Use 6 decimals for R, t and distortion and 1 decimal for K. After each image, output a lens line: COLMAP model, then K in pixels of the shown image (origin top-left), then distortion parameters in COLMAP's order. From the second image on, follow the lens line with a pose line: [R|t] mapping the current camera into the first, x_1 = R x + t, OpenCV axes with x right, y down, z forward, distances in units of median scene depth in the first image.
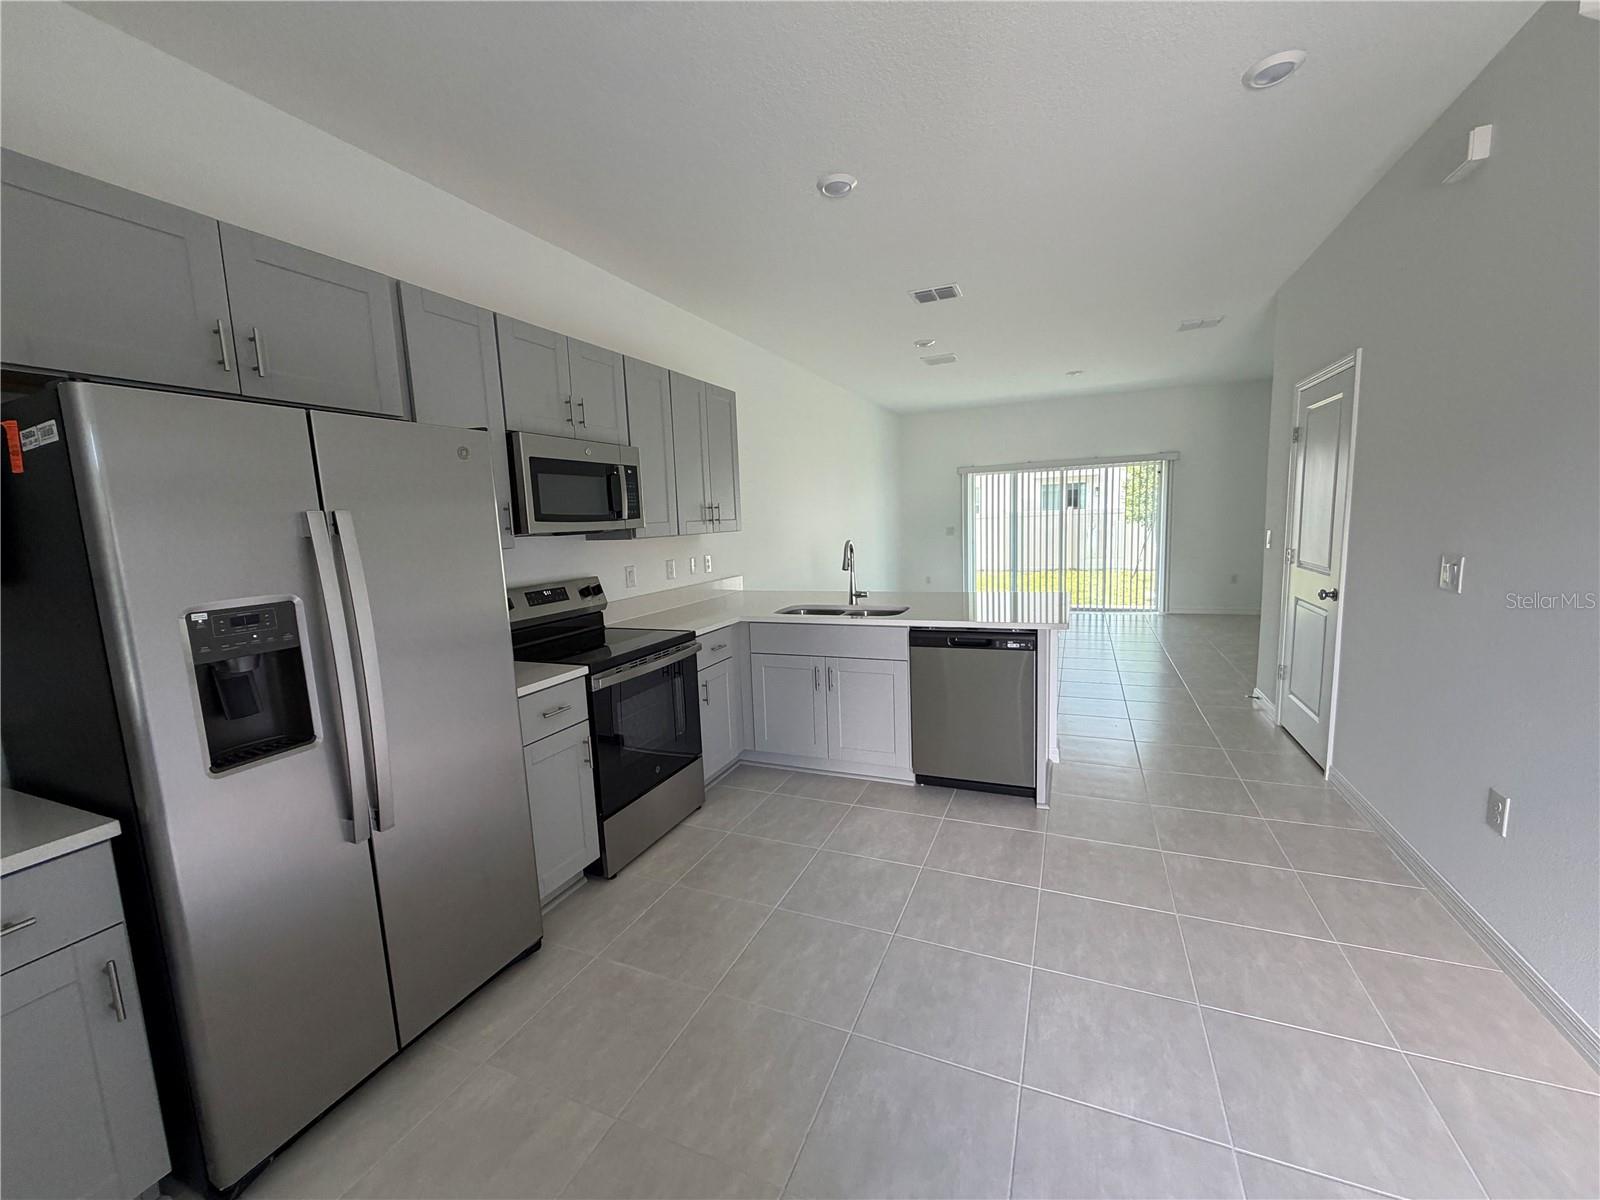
lens RADIAL K [[637.4, 0, 795.6], [0, 637.4, 598.6], [0, 0, 1]] dist [0.001002, -0.001026]
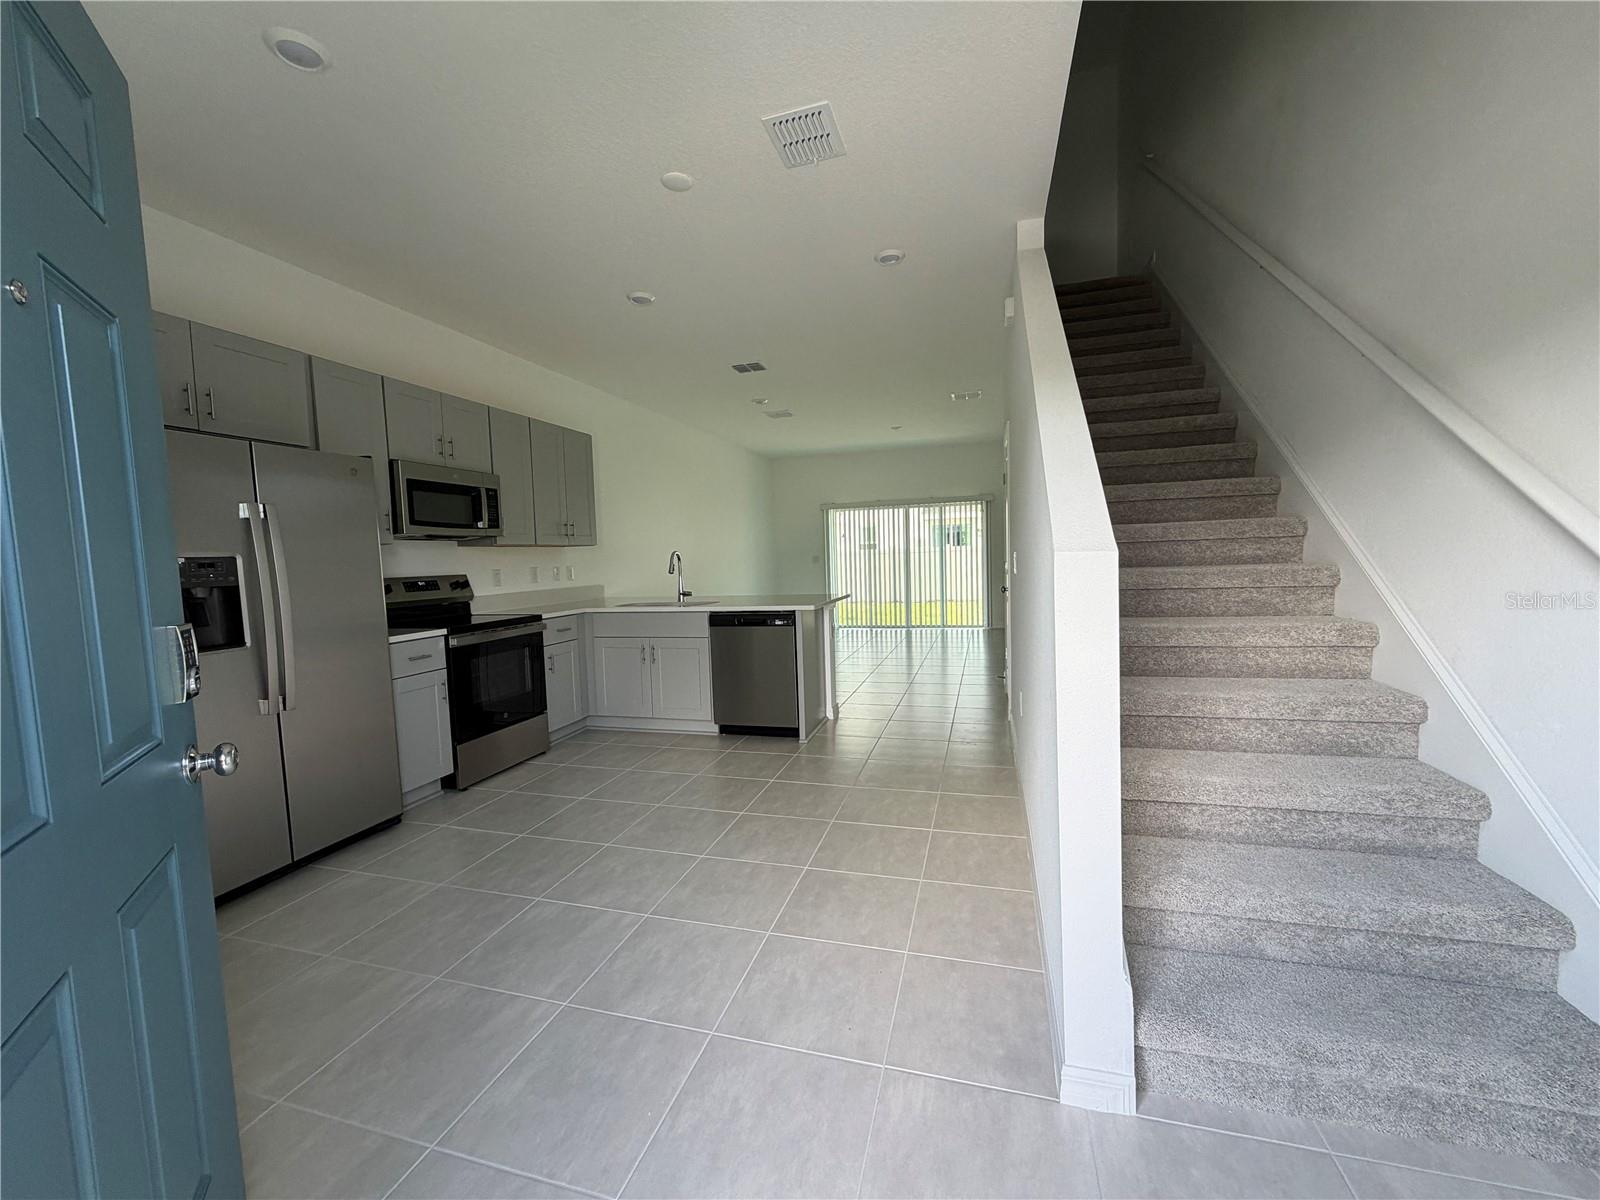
lens RADIAL K [[637.4, 0, 796.4], [0, 637.4, 599.7], [0, 0, 1]] dist [0.001002, -0.001026]
pose [[0.992785, 0.000936, 0.119905, 0.220436], [0.006402, 0.998129, -0.060806, 0.111576], [-0.119737, 0.061135, 0.990922, -0.391595]]
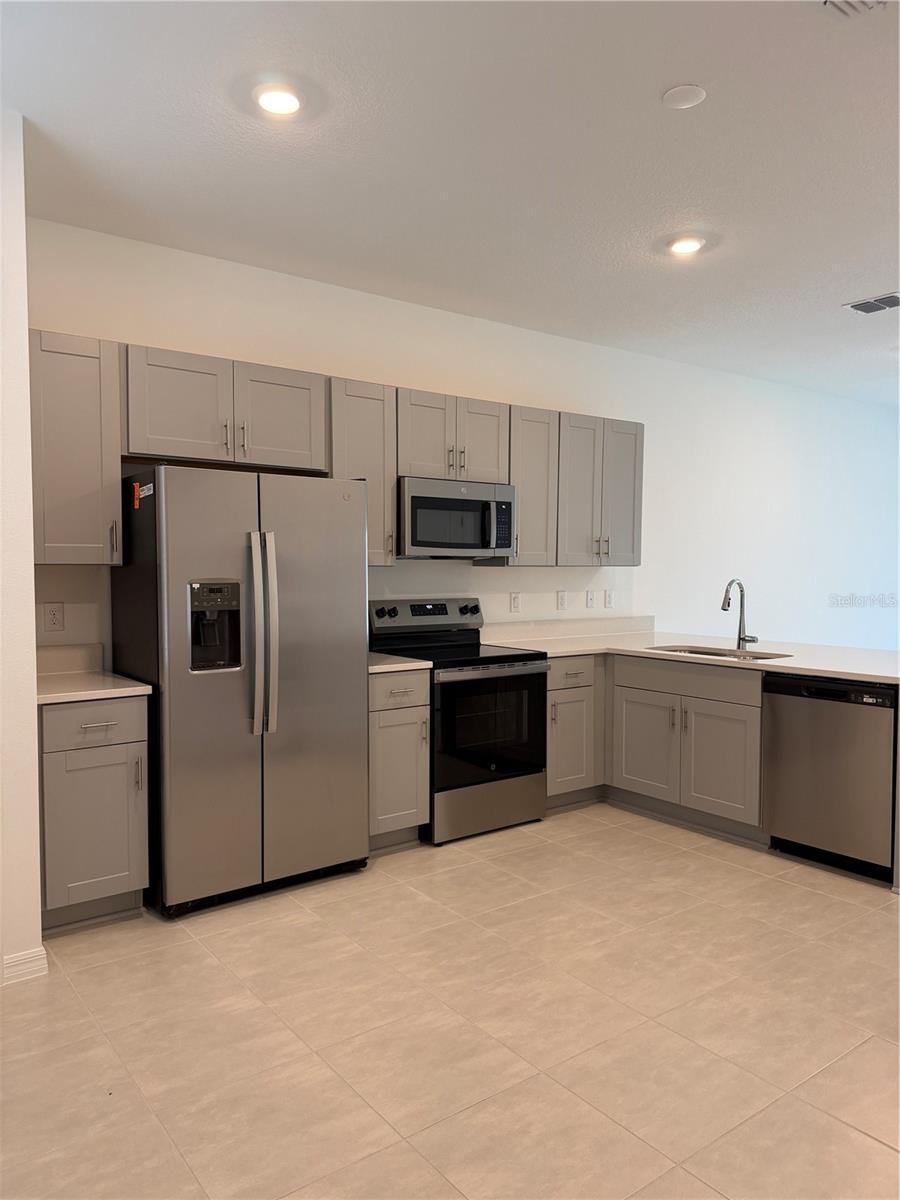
lens RADIAL K [[841.5, 0, 444.2], [0, 841.5, 600.2], [0, 0, 1]] dist [0.070676, -0.087958]
pose [[0.867585, 0.063250, -0.493250, 0.419825], [-0.100376, 0.993736, -0.049124, 0.054729], [0.487054, 0.092130, 0.868499, -0.361628]]
